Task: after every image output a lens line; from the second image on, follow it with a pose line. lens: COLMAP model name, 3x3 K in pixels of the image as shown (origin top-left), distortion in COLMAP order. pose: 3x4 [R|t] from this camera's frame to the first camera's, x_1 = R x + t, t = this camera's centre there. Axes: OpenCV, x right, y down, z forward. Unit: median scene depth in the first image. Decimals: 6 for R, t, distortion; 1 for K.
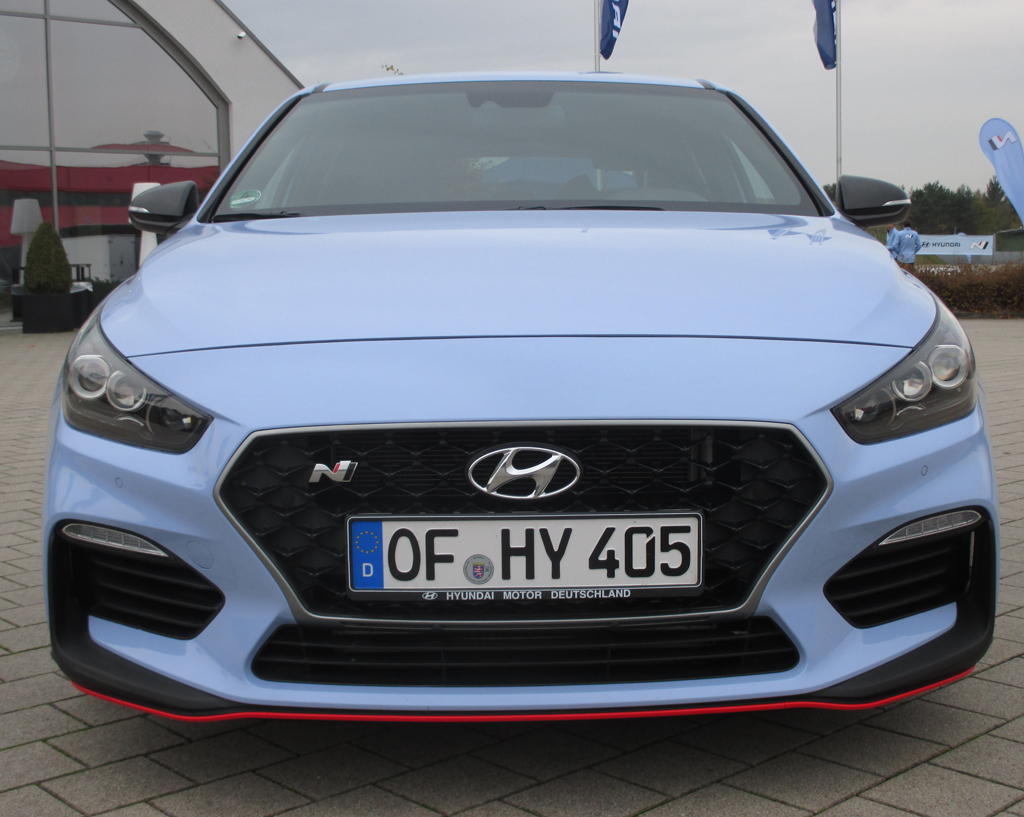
lens RADIAL K [[1411.3, 0, 512.0], [0, 1411.3, 408.5], [0, 0, 1]] dist [-0.019268, -0.007351]
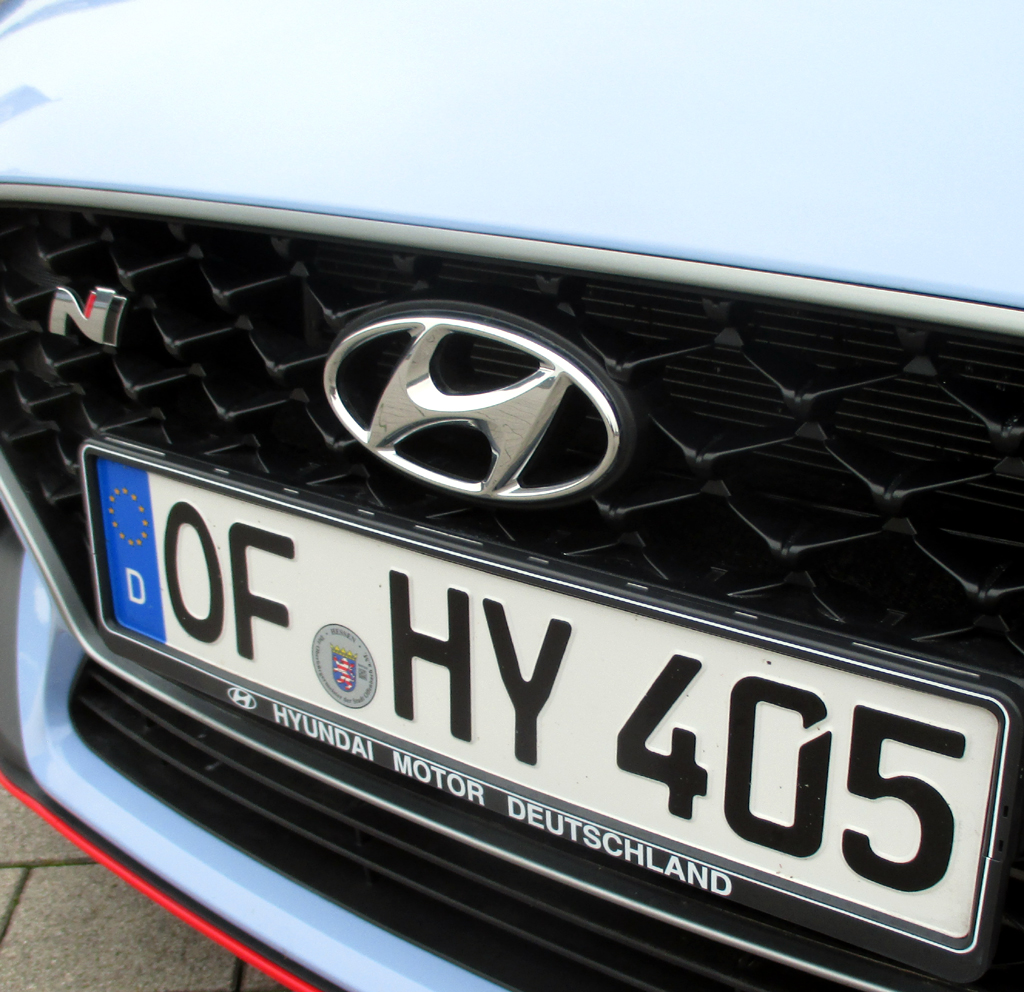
lens RADIAL K [[1528.7, 0, 512.5], [0, 1528.7, 594.7], [0, 0, 1]] dist [-0.042082, -0.070395]
pose [[0.793056, 0.245952, -0.557289, 0.206603], [-0.076733, 0.947912, 0.309152, -0.017667], [0.604297, -0.202412, 0.770620, 0.746992]]
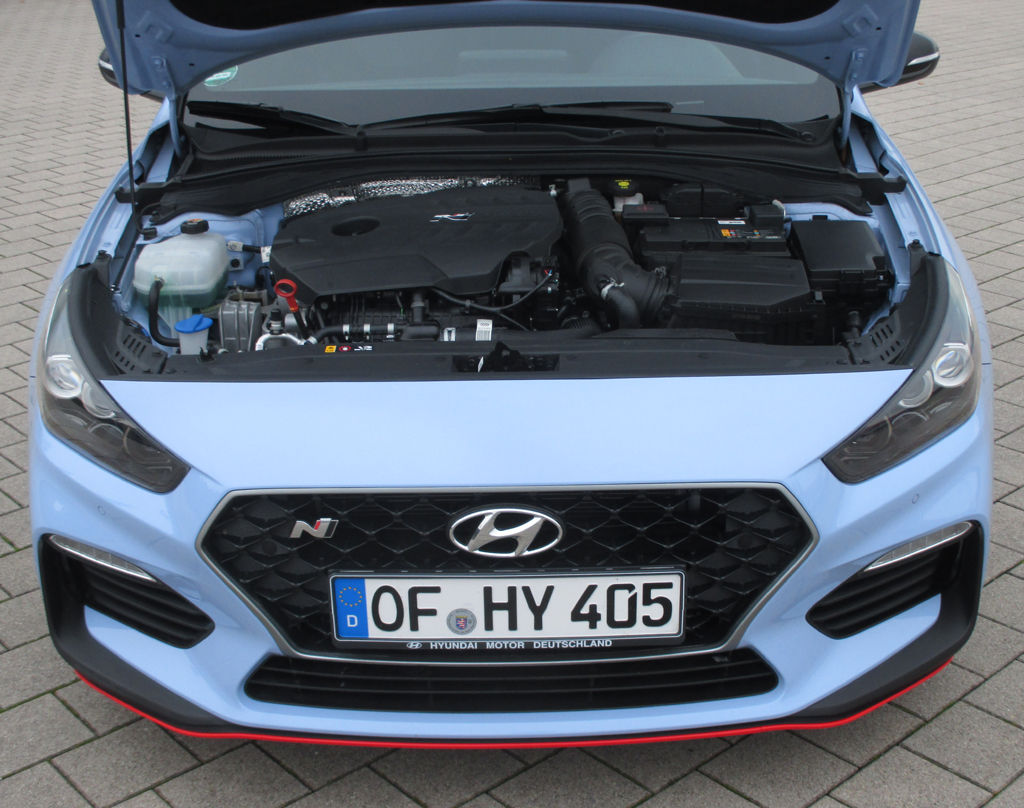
lens RADIAL K [[1432.8, 0, 512.0], [0, 1432.8, 404.0], [0, 0, 1]] dist [-0.014817, -0.006428]
pose [[0.999887, -0.001529, -0.014940, 0.027882], [0.005623, 0.960555, 0.278032, -0.320229], [0.013926, -0.278085, 0.960456, 0.059149]]
